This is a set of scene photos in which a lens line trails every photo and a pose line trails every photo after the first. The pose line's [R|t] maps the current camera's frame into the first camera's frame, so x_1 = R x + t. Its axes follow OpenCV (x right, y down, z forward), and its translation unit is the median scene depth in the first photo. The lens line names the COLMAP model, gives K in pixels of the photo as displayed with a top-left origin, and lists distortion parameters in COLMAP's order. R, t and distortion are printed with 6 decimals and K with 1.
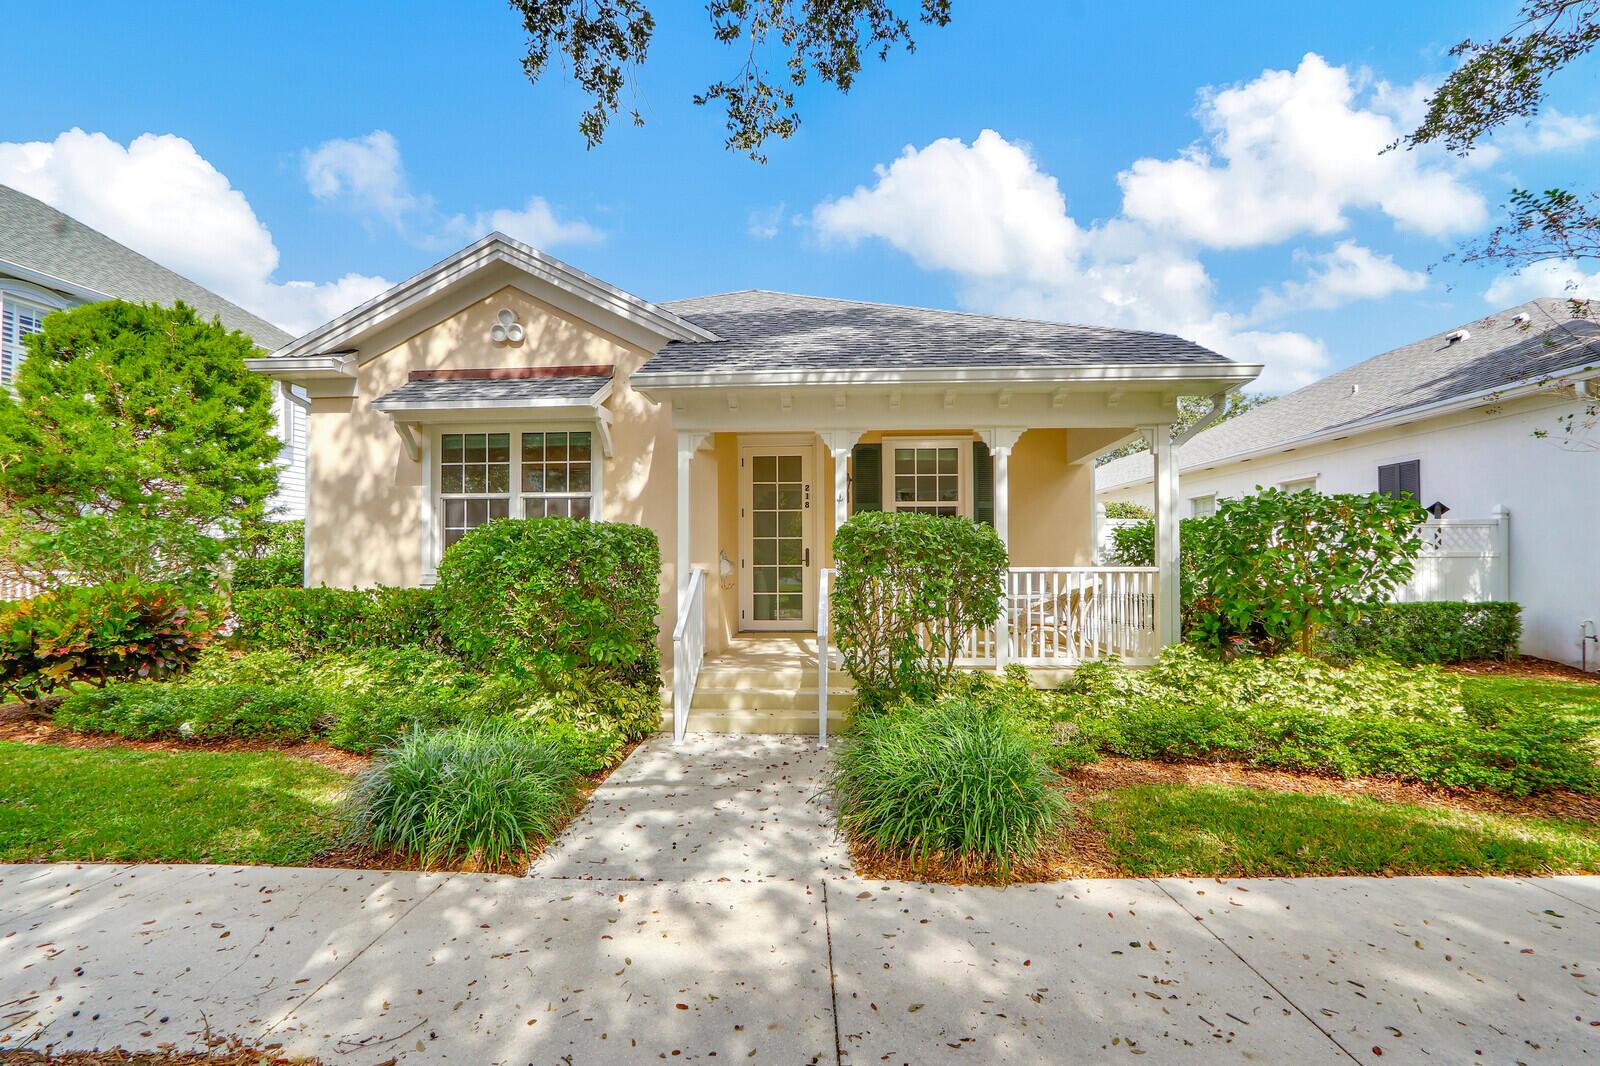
lens RADIAL K [[738.8, 0, 798.4], [0, 738.8, 555.7], [0, 0, 1]] dist [-0.018883, -0.000251]
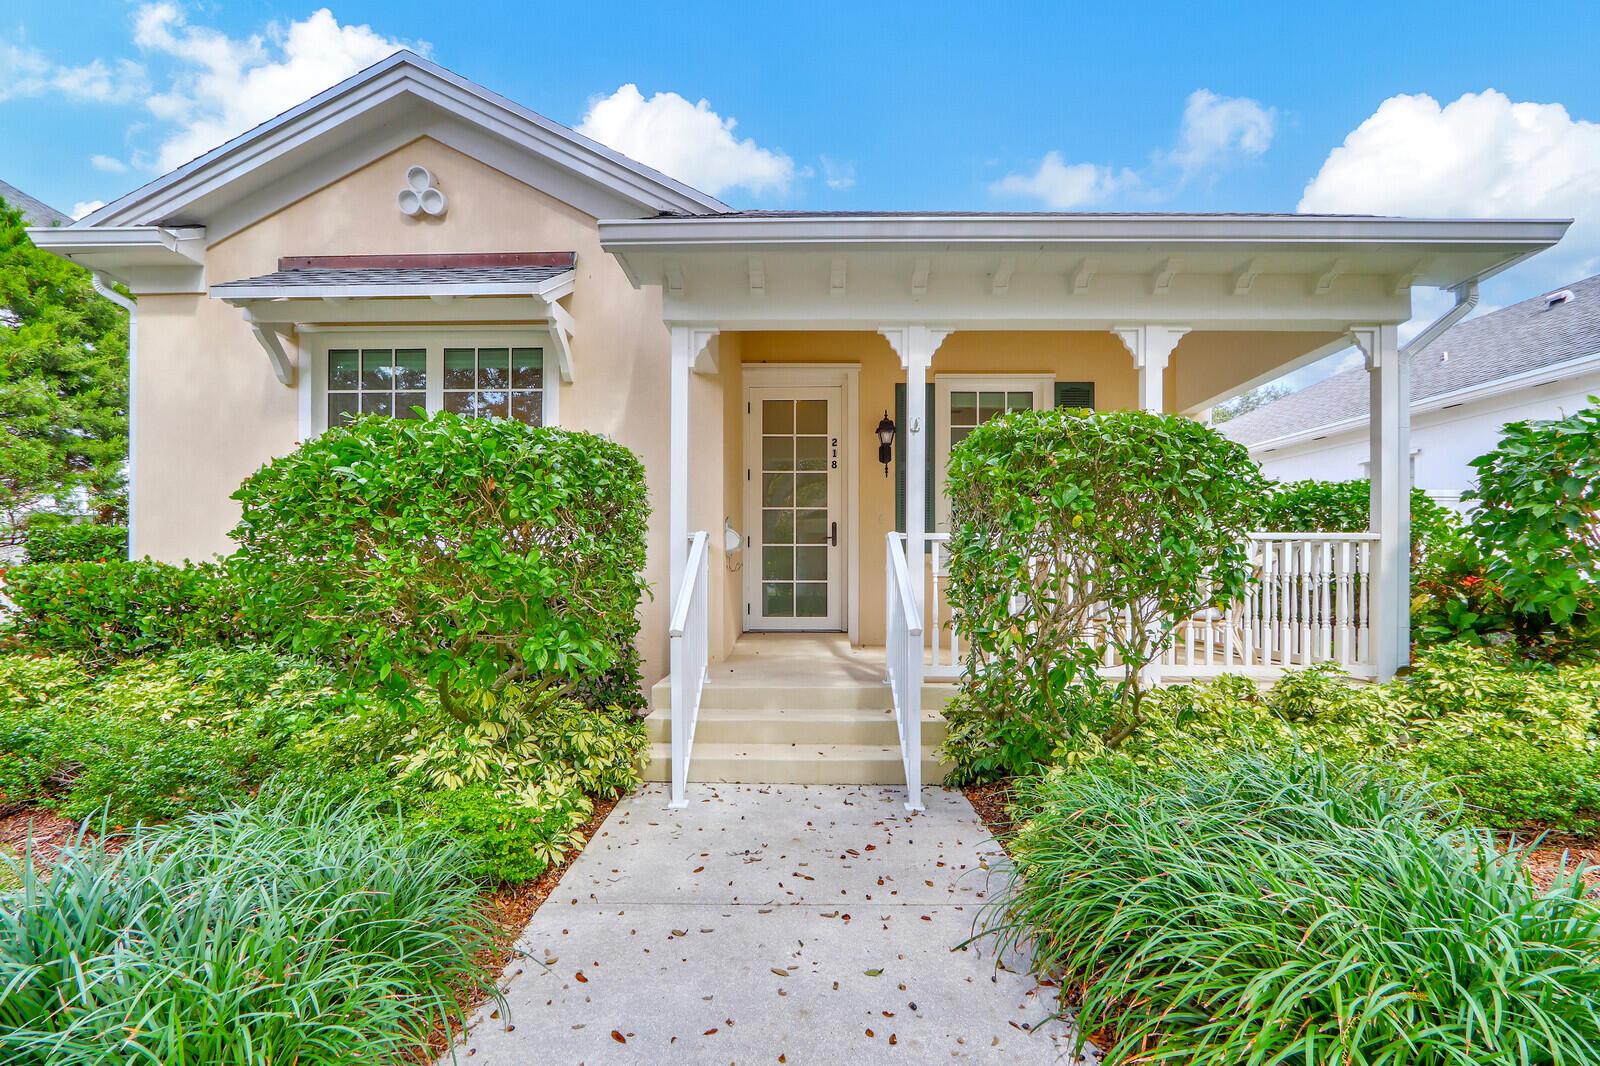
lens RADIAL K [[760.2, 0, 806.0], [0, 760.2, 573.7], [0, 0, 1]] dist [-0.018762, 0.000838]
pose [[0.999008, 0.004927, 0.044253, -0.061490], [-0.005582, 0.999876, 0.014695, 0.038303], [-0.044175, -0.014928, 0.998912, 0.266659]]
